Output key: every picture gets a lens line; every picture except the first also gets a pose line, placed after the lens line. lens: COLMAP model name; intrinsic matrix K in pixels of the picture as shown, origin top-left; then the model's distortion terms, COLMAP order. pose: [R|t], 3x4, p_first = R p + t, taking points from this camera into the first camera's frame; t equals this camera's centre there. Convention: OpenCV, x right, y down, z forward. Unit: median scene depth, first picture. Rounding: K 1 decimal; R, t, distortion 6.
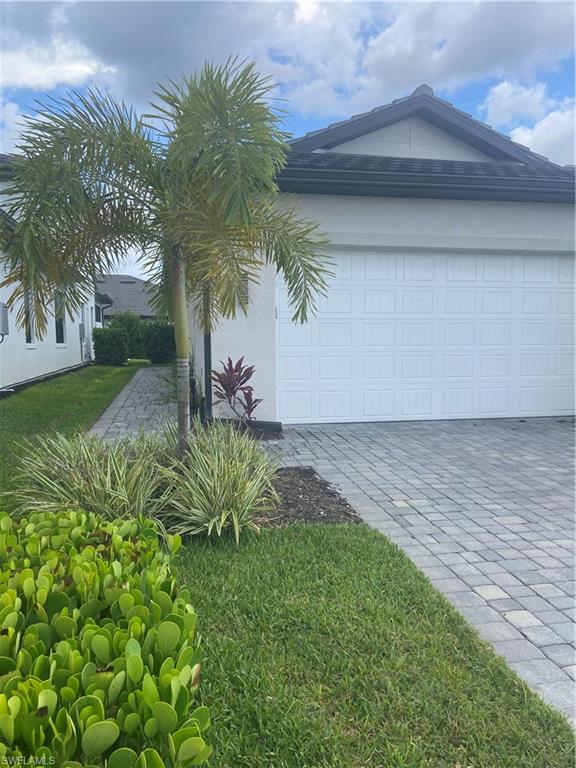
lens RADIAL K [[580.0, 0, 286.8], [0, 580.0, 390.9], [0, 0, 1]] dist [0.016385, 0.013085]
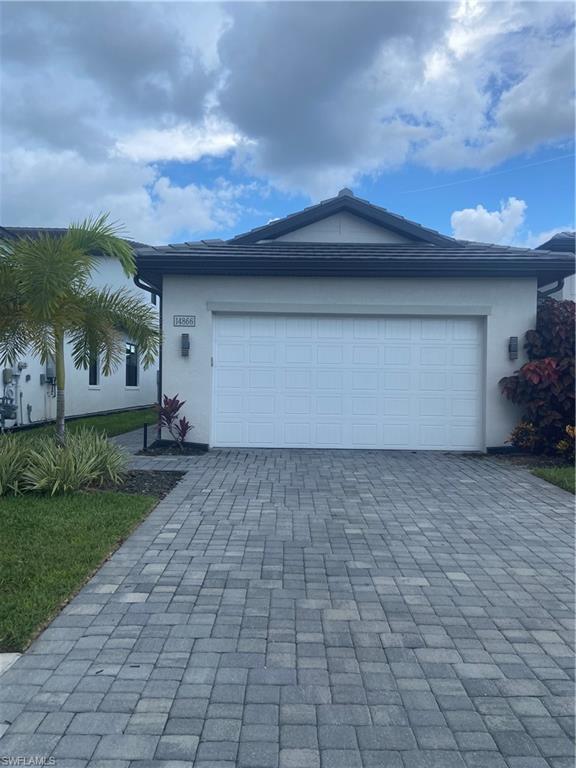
lens RADIAL K [[580.0, 0, 288.8], [0, 580.0, 378.4], [0, 0, 1]] dist [0.016385, 0.013085]
pose [[0.977949, 0.016855, -0.208161, 0.368214], [-0.038391, 0.994261, -0.099856, 0.024485], [0.205284, 0.105646, 0.972984, -0.222612]]
